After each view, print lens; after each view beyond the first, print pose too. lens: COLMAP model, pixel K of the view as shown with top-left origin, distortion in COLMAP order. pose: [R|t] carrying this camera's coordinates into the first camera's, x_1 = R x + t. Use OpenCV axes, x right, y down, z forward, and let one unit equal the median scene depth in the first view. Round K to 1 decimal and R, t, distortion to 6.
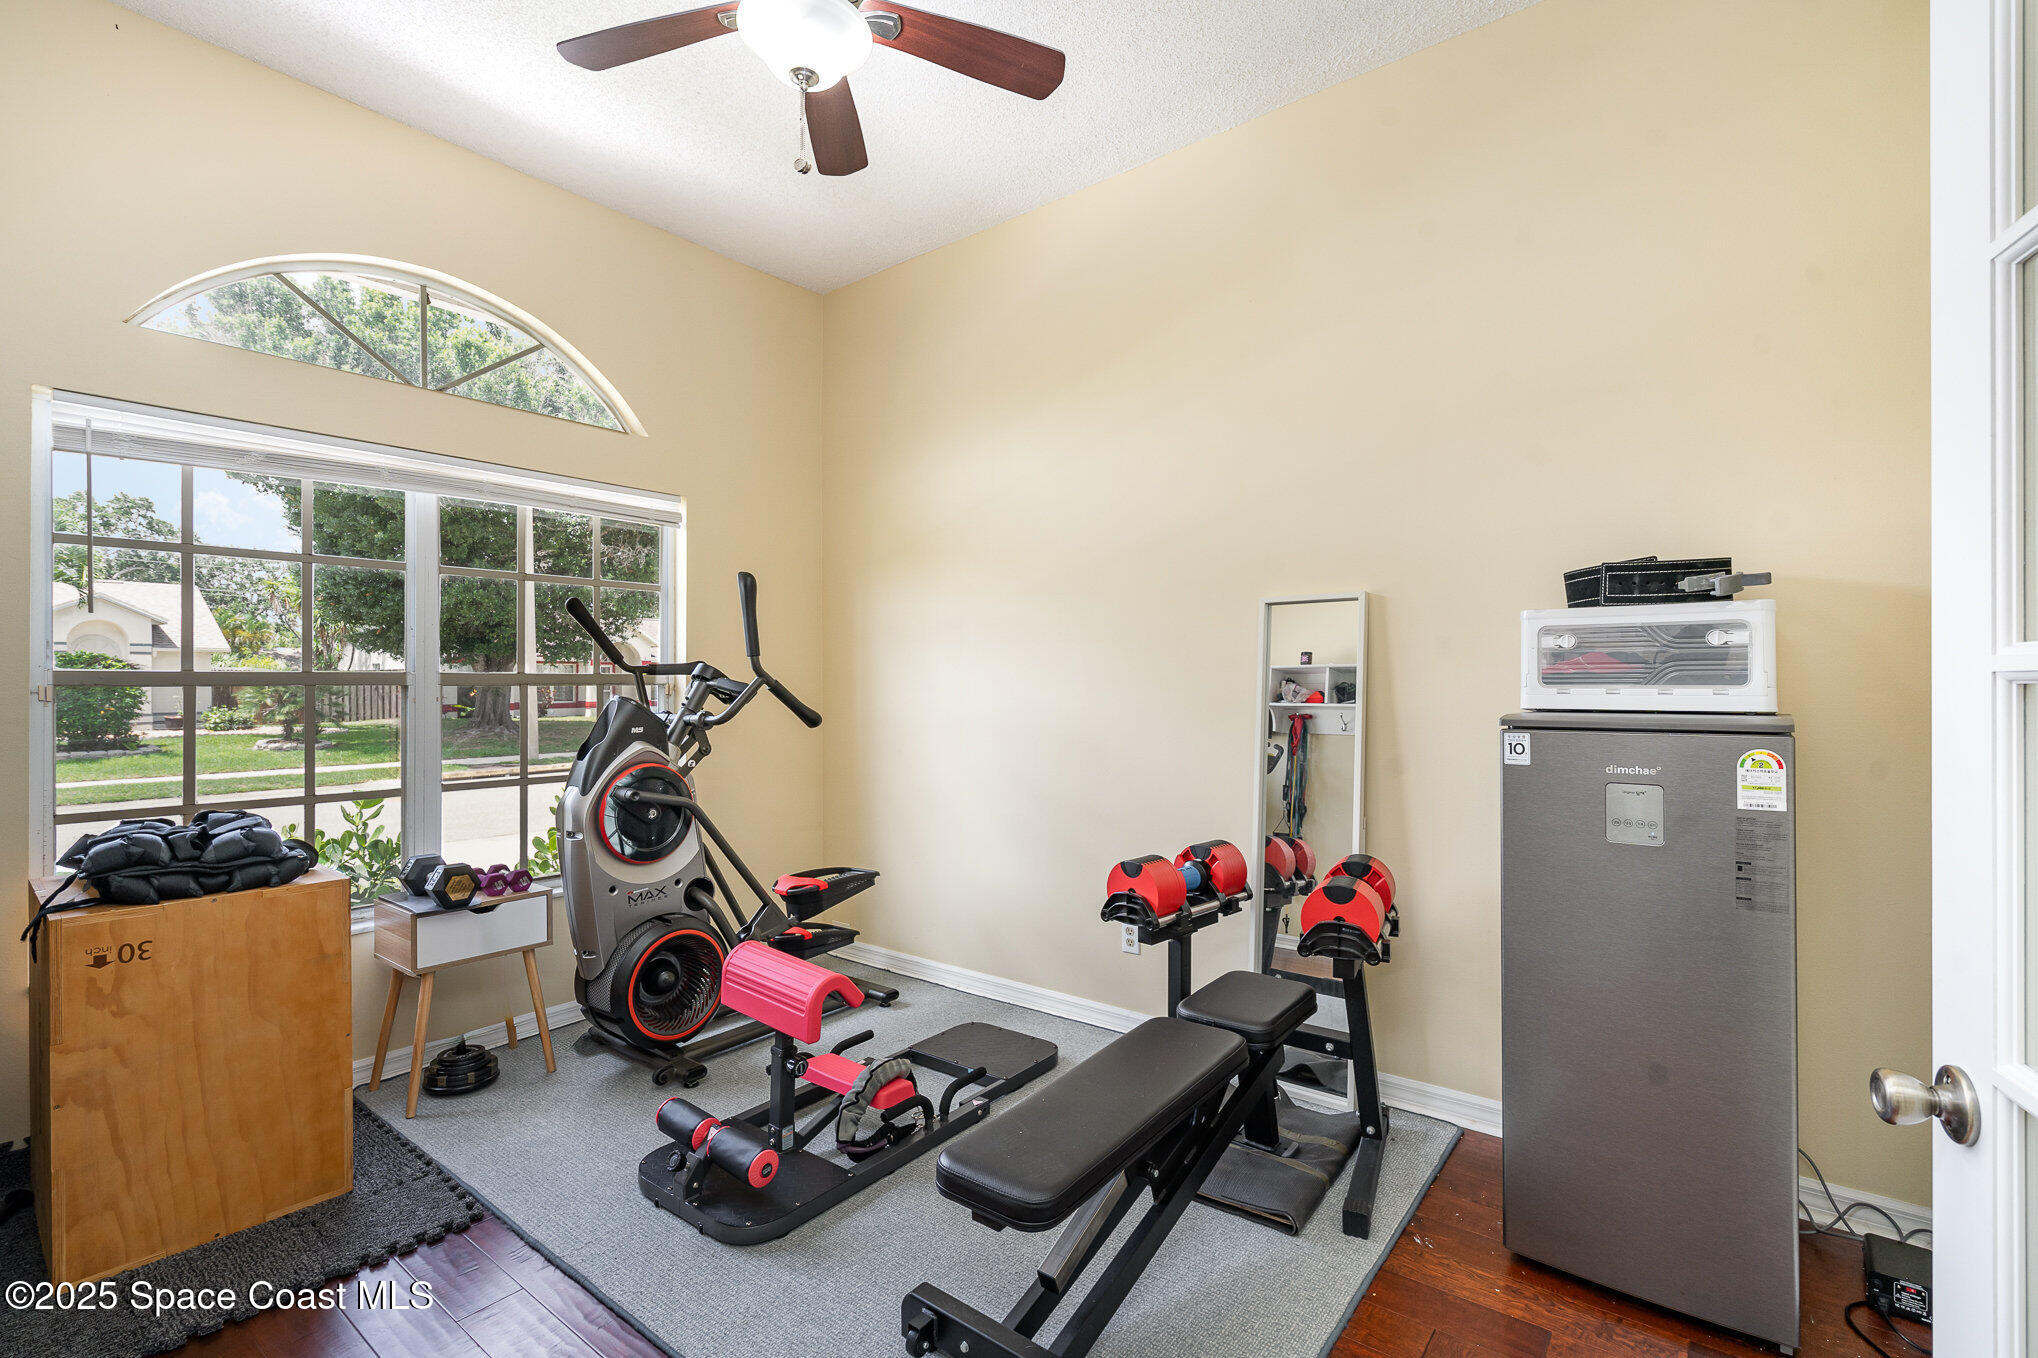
lens RADIAL K [[943.1, 0, 1013.0], [0, 943.1, 678.6], [0, 0, 1]] dist [0.000179, 0.000098]
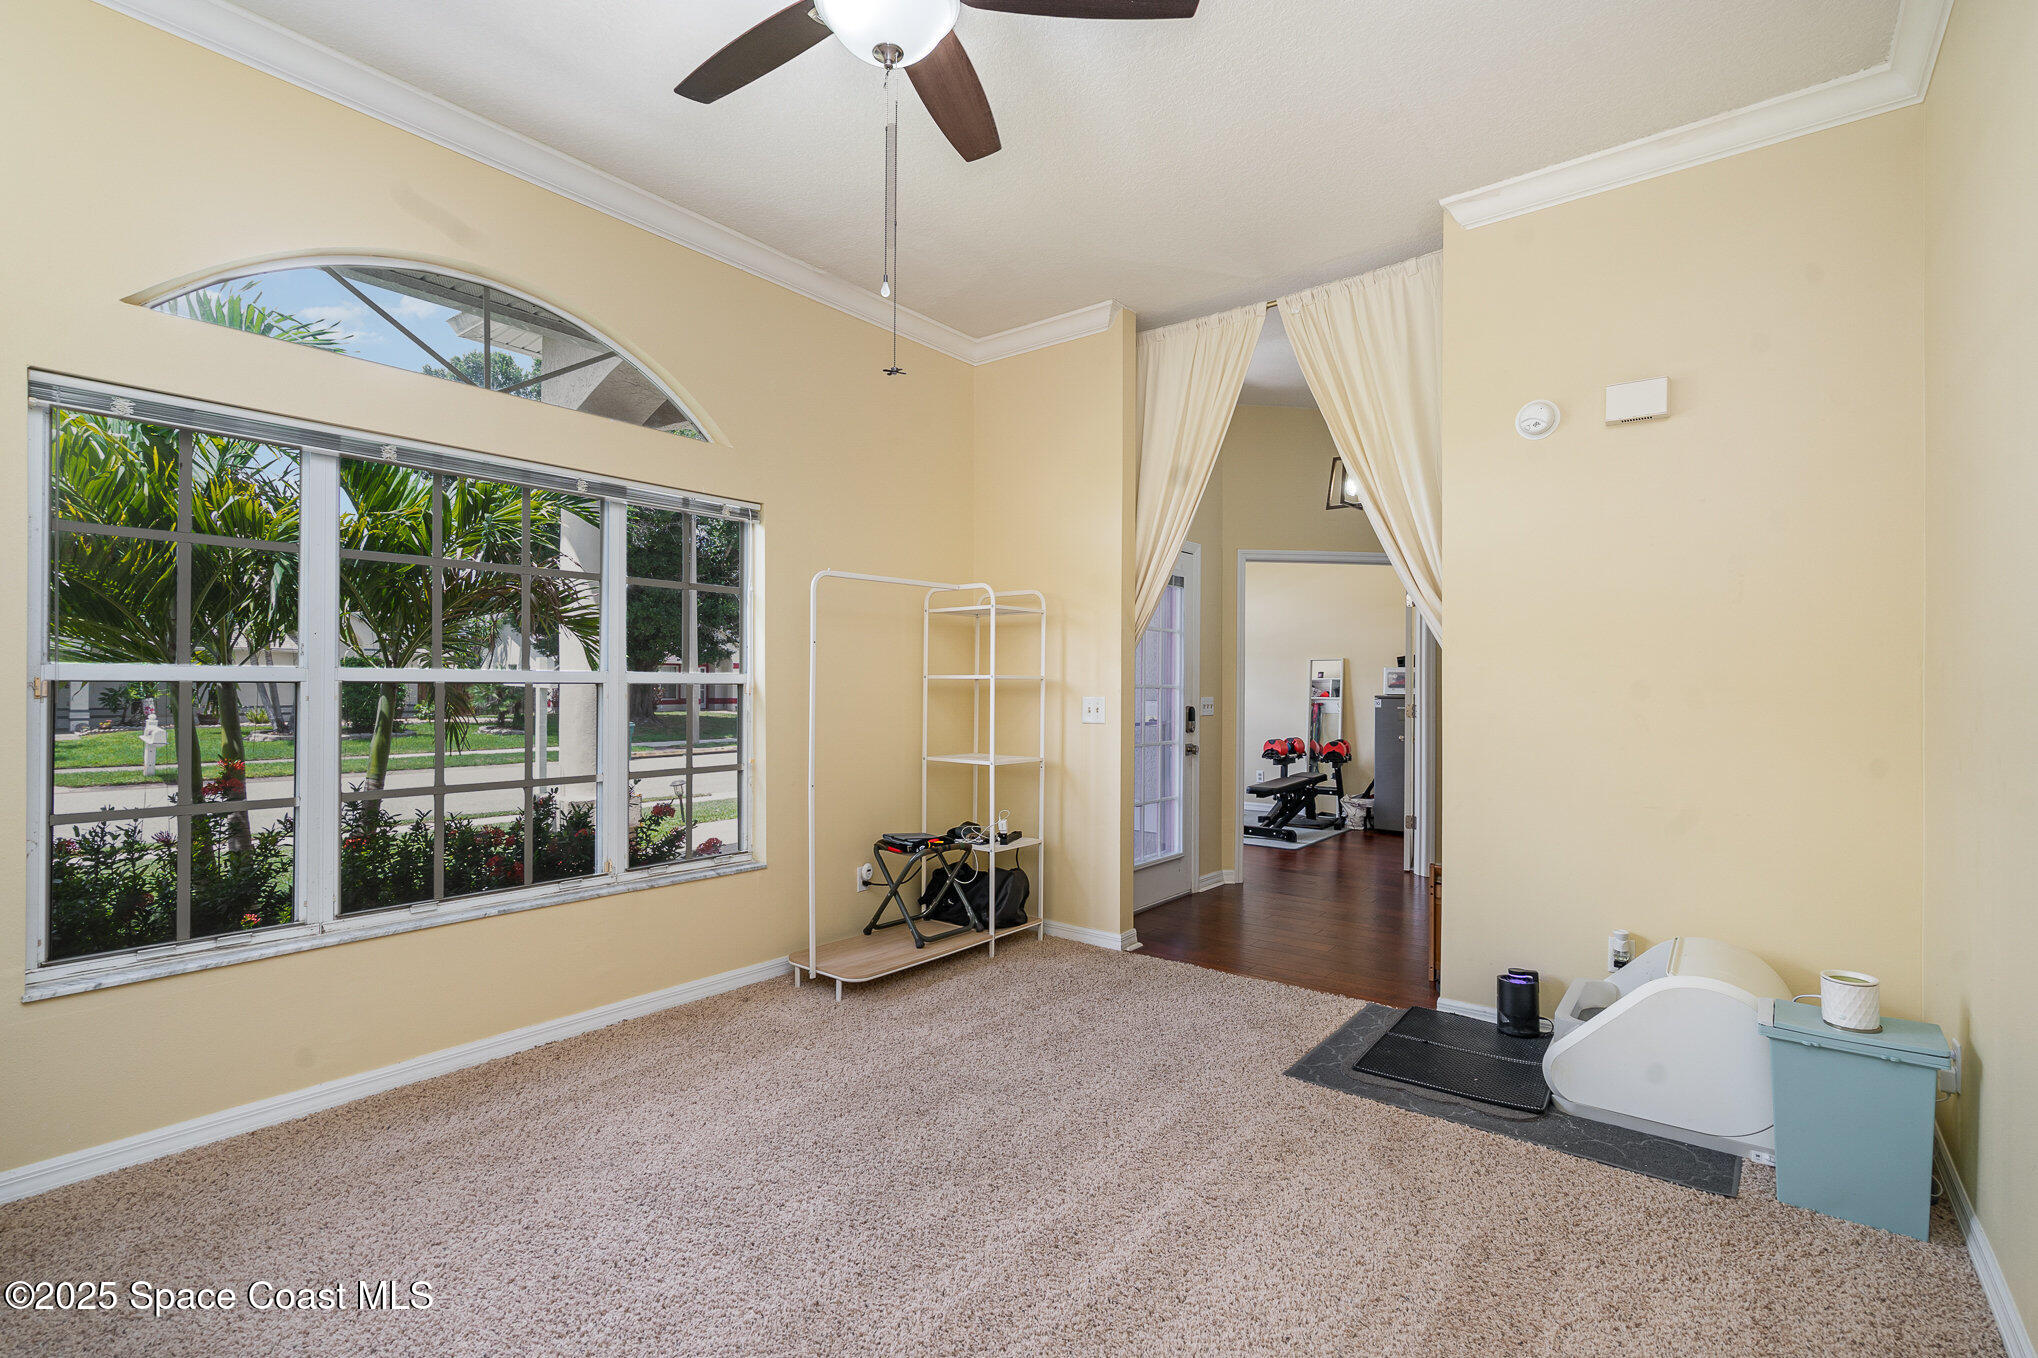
lens RADIAL K [[943.1, 0, 1013.0], [0, 943.1, 678.6], [0, 0, 1]] dist [0.000179, 0.000098]
pose [[0.999964, 0.004944, 0.006861, -0.756985], [-0.004941, 0.999988, -0.000394, -0.016917], [-0.006863, 0.000360, 0.999976, -2.168005]]
